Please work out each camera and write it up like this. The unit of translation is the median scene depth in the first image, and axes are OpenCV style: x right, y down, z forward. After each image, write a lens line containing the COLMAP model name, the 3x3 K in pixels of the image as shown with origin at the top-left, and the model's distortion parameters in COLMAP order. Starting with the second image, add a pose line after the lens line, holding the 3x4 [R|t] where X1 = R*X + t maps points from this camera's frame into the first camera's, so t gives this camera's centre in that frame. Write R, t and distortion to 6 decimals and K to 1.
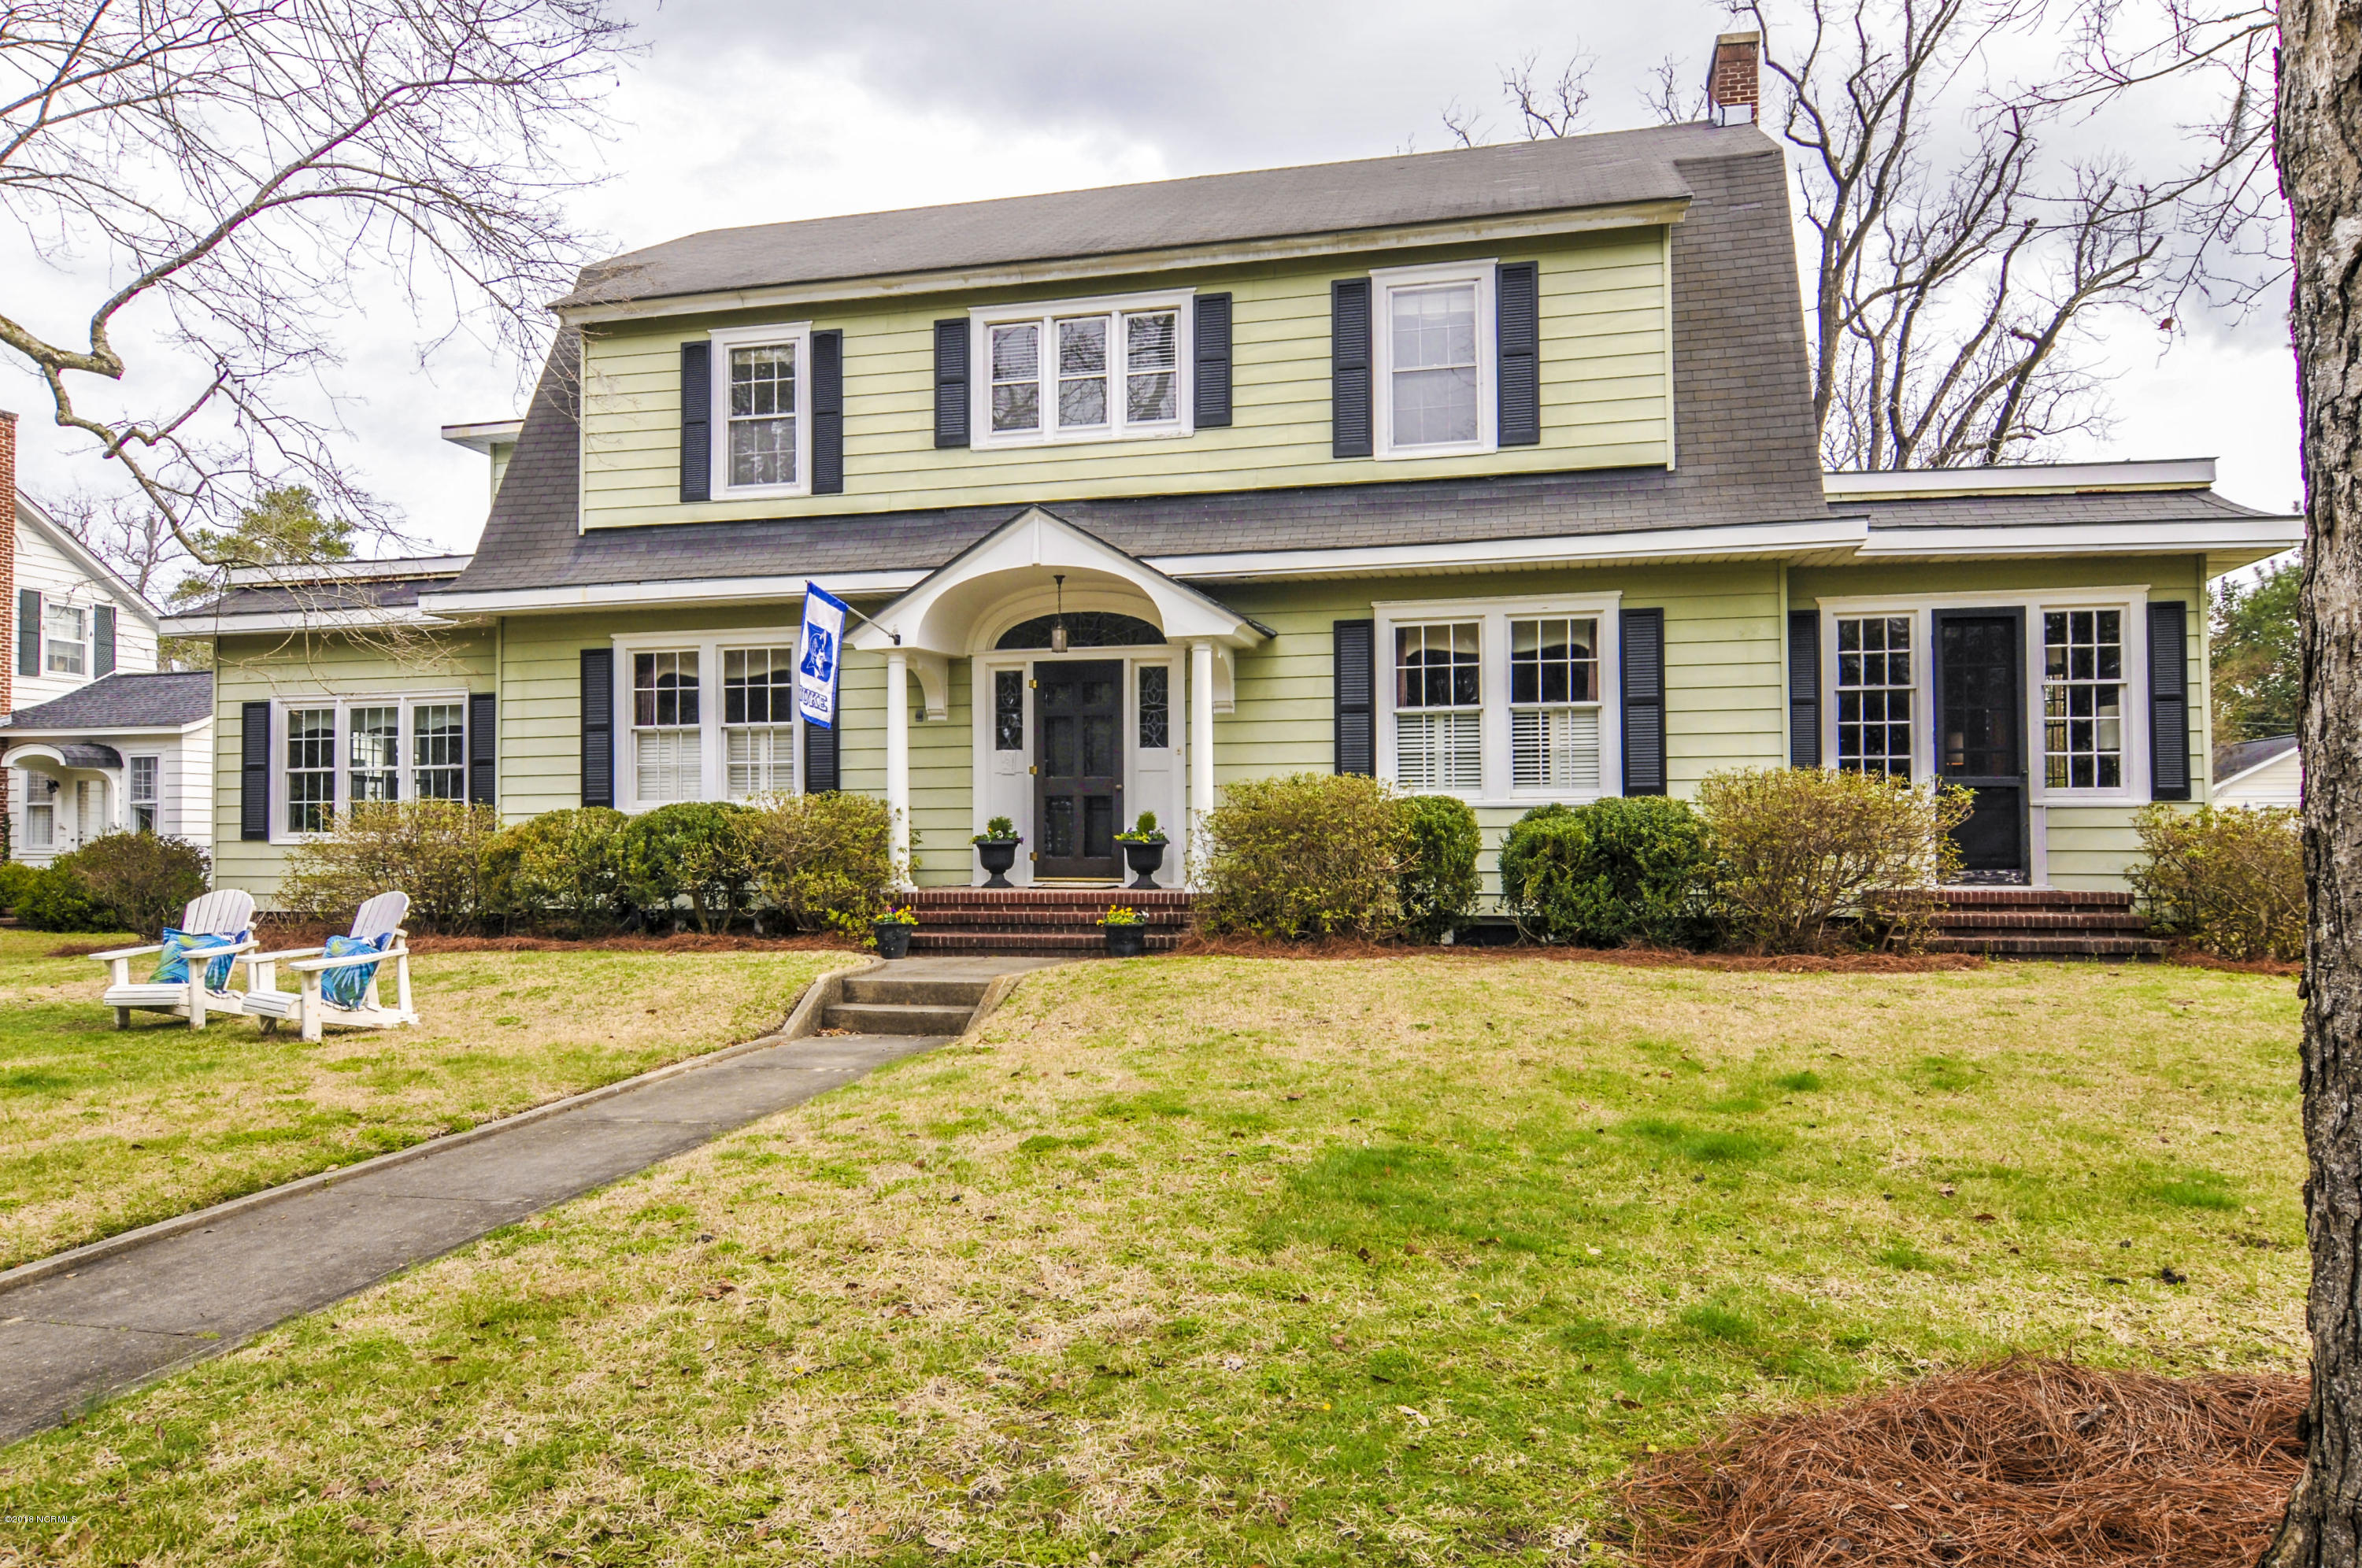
lens RADIAL K [[1544.3, 0, 1173.9], [0, 1544.3, 809.3], [0, 0, 1]] dist [-0.006391, -0.001353]
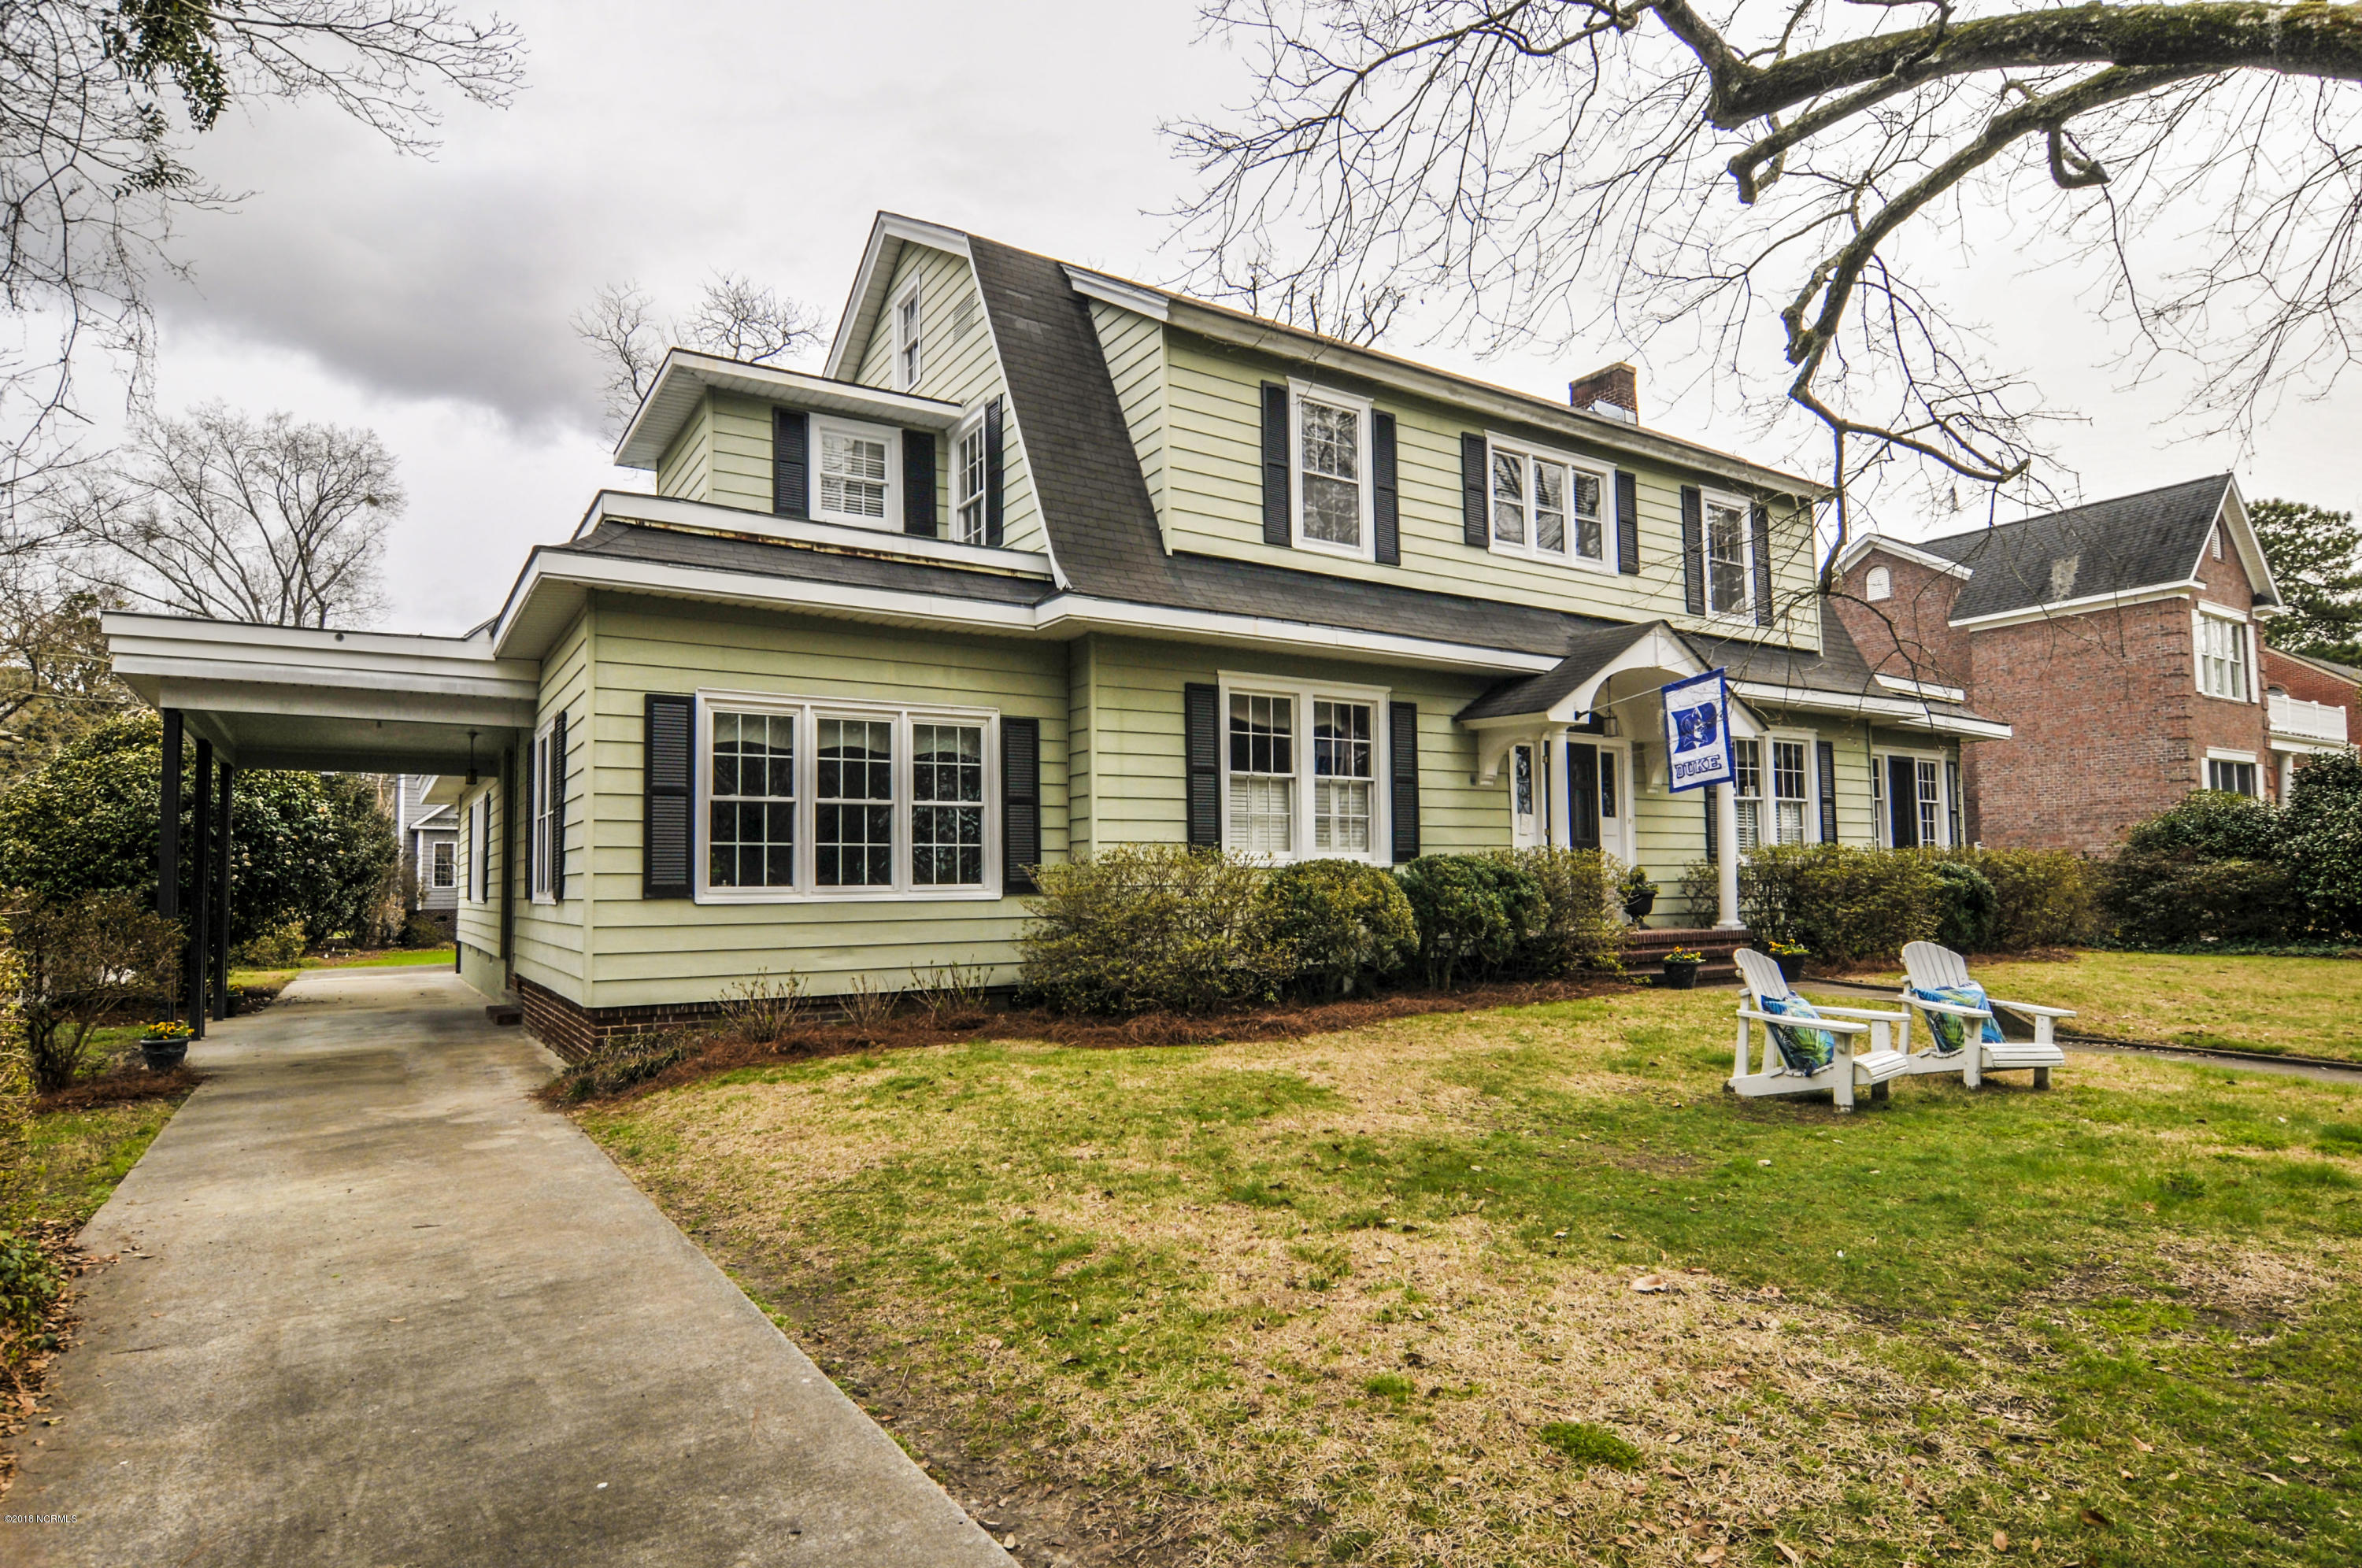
lens RADIAL K [[1283.6, 0, 1189.2], [0, 1283.6, 810.2], [0, 0, 1]] dist [-0.003902, -0.012617]
pose [[0.689180, 0.038986, 0.723541, -1.011065], [-0.011553, 0.999016, -0.042825, 0.003530], [-0.724498, 0.021156, 0.688952, 0.527538]]
